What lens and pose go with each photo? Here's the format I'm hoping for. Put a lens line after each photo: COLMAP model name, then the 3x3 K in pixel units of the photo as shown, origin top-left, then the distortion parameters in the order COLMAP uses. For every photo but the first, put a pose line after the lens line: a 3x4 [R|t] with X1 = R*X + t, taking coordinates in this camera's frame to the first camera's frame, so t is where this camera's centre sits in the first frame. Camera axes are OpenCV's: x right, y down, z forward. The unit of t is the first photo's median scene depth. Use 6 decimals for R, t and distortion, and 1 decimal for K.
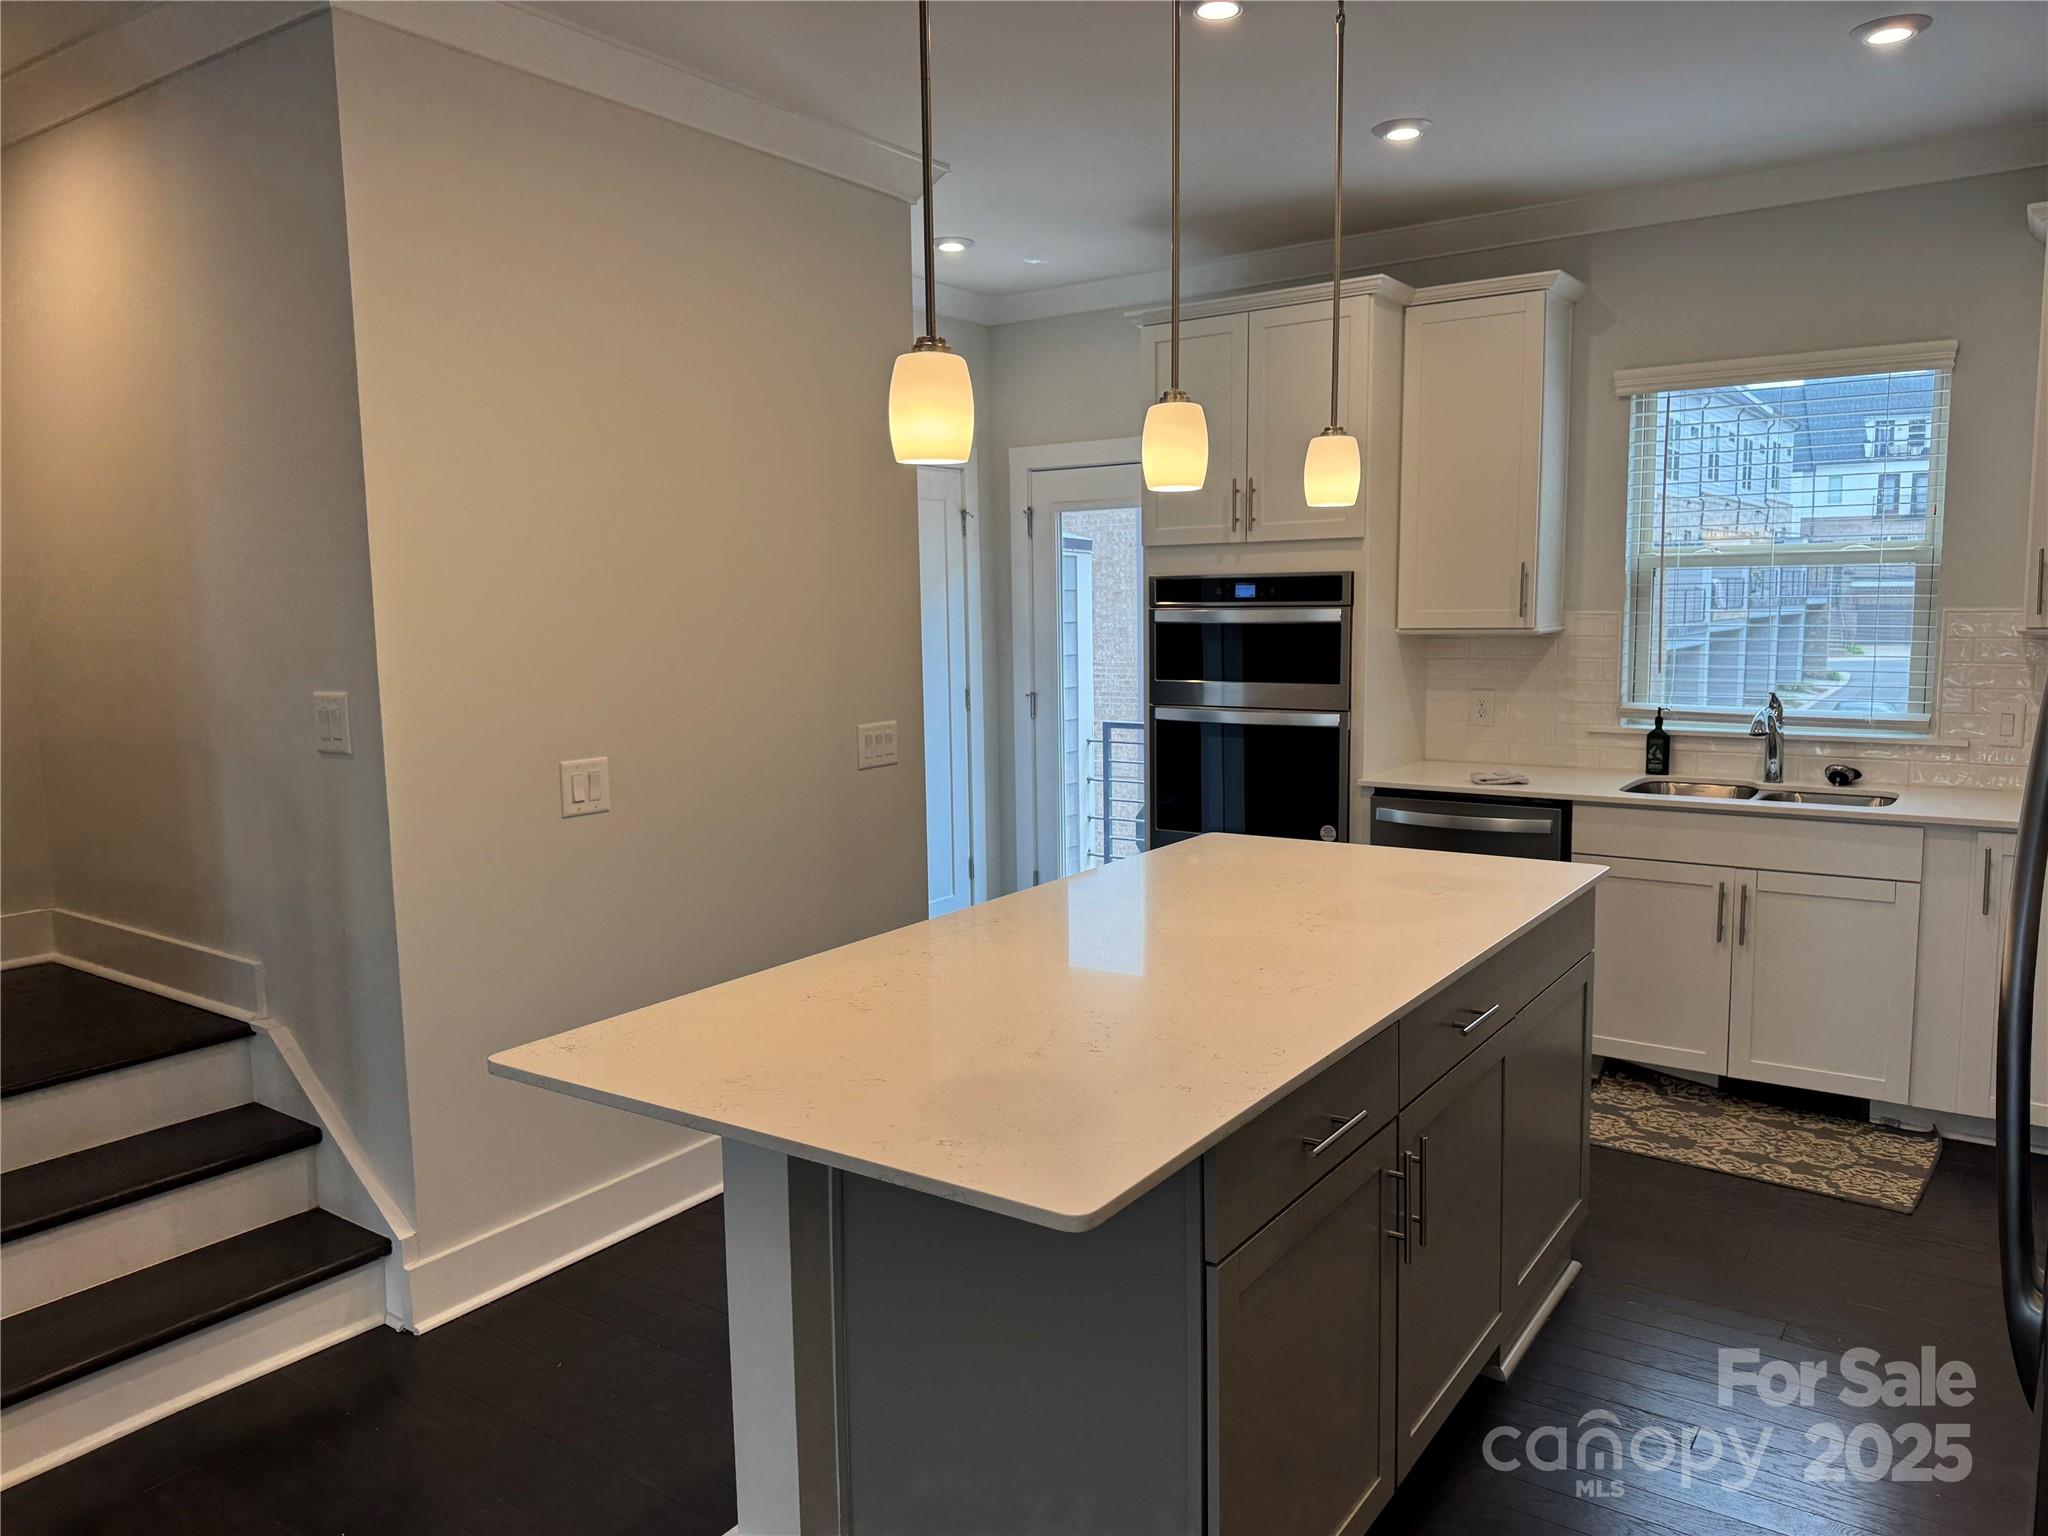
lens RADIAL K [[1428.6, 0, 1026.4], [0, 1428.6, 773.0], [0, 0, 1]] dist [0.068444, -0.001930]
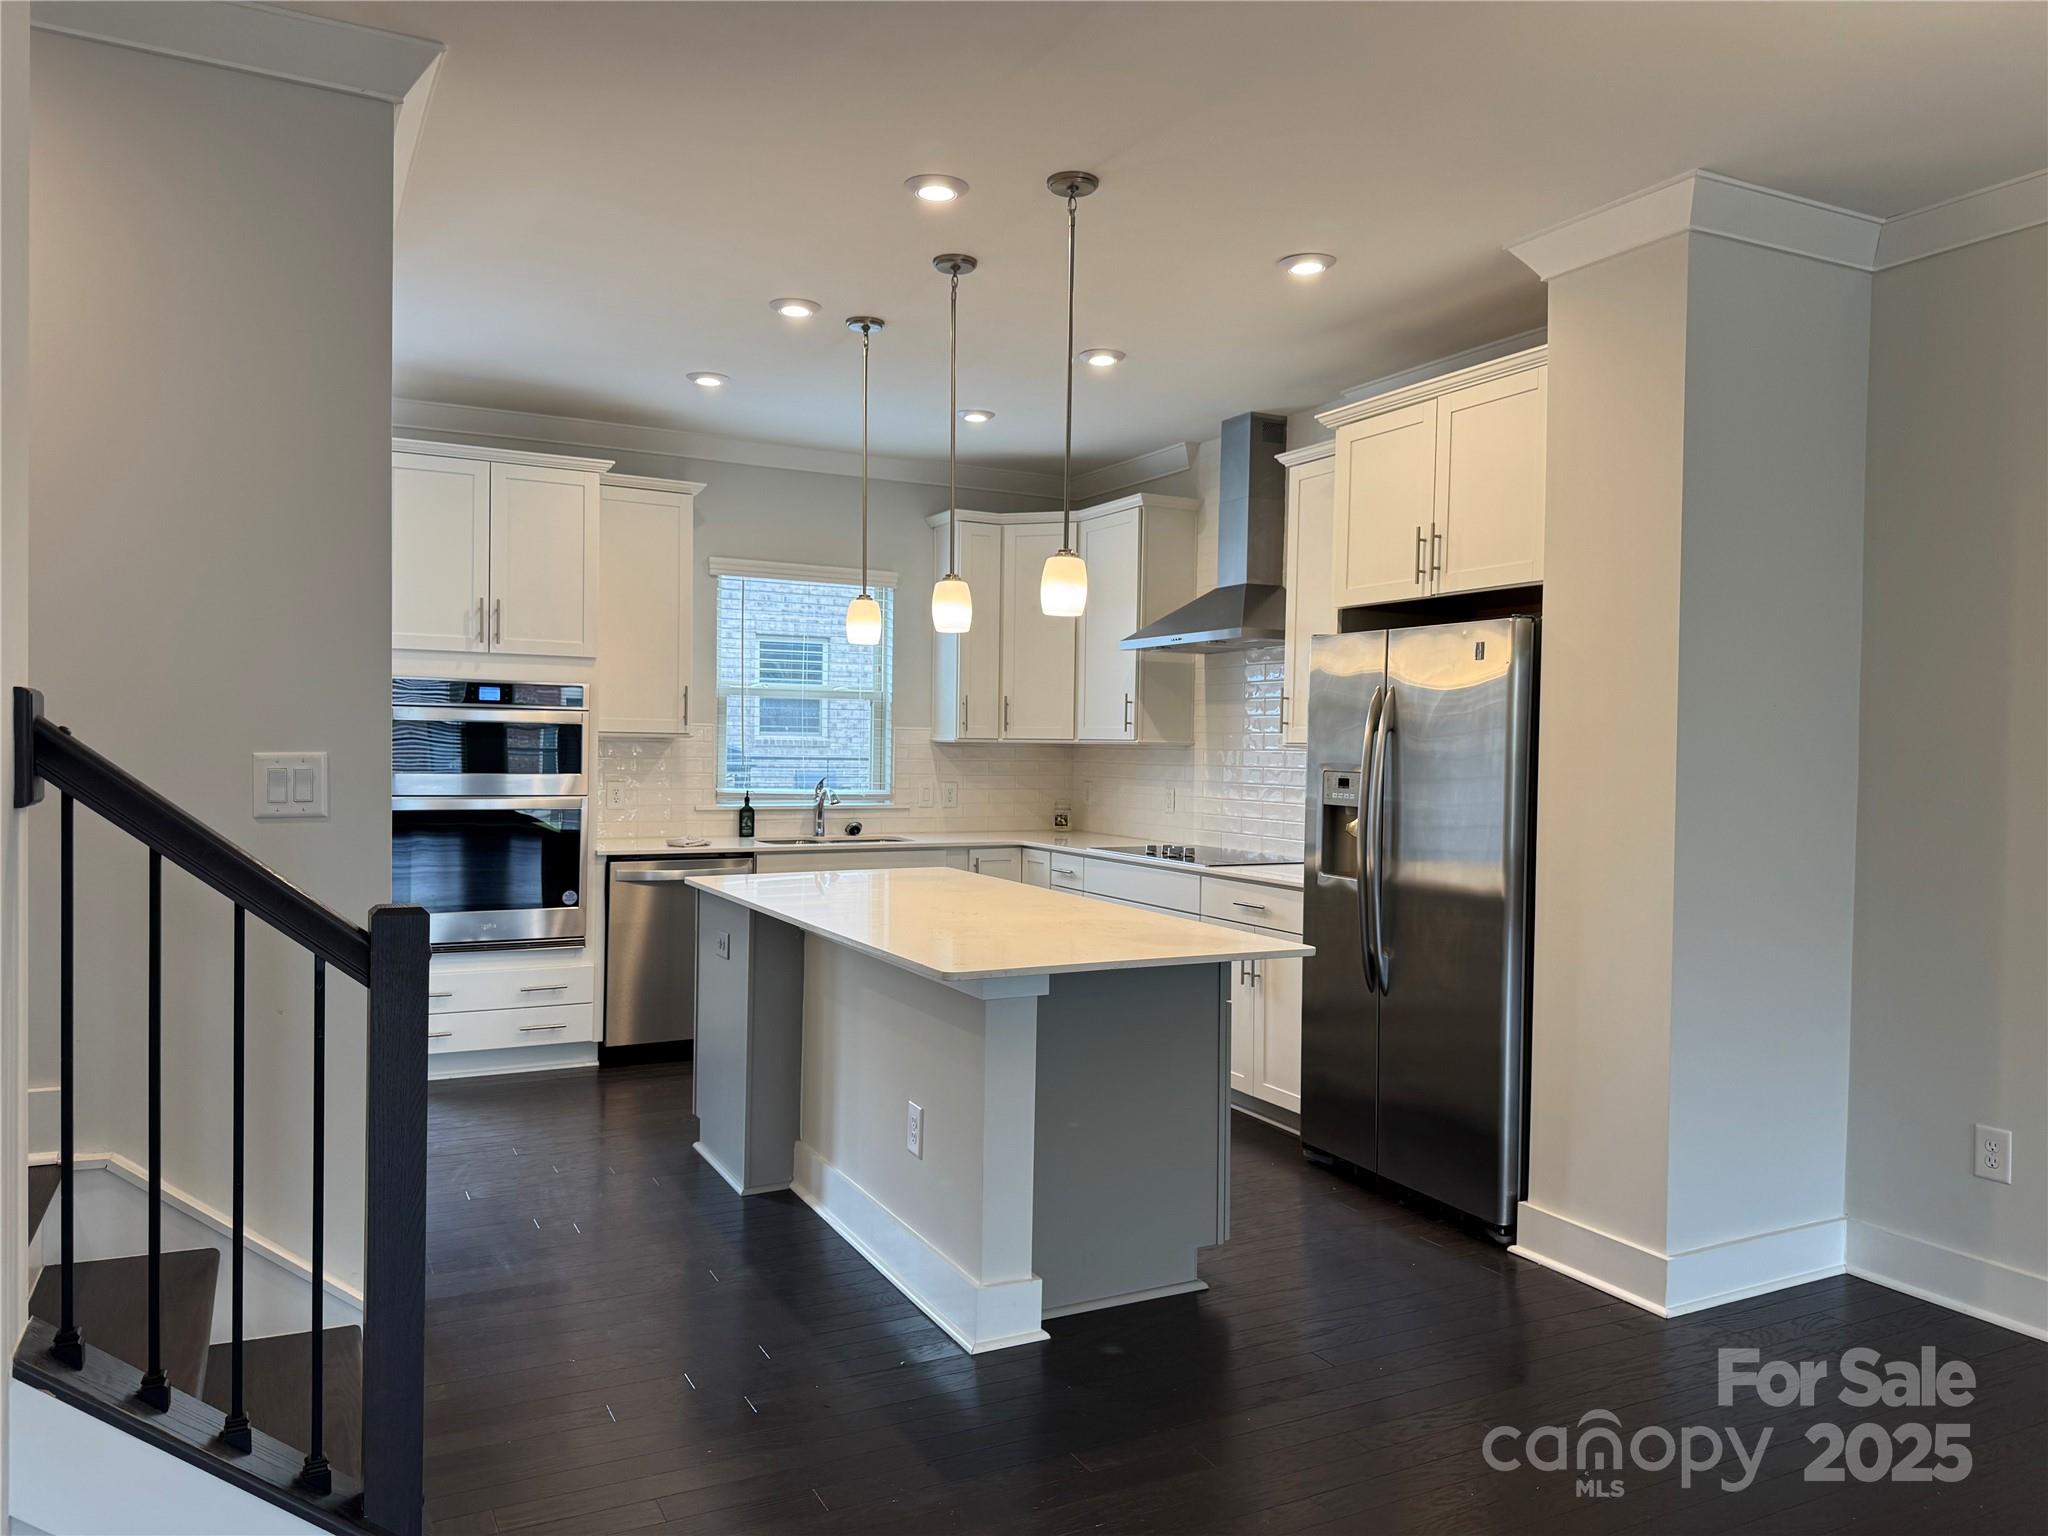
lens RADIAL K [[1453.0, 0, 1032.3], [0, 1453.0, 767.8], [0, 0, 1]] dist [0.160916, -0.239107]
pose [[0.461691, 0.004369, 0.887030, -0.721763], [0.086014, 0.995055, -0.049671, 0.028685], [-0.882861, 0.099230, 0.459032, 0.078807]]
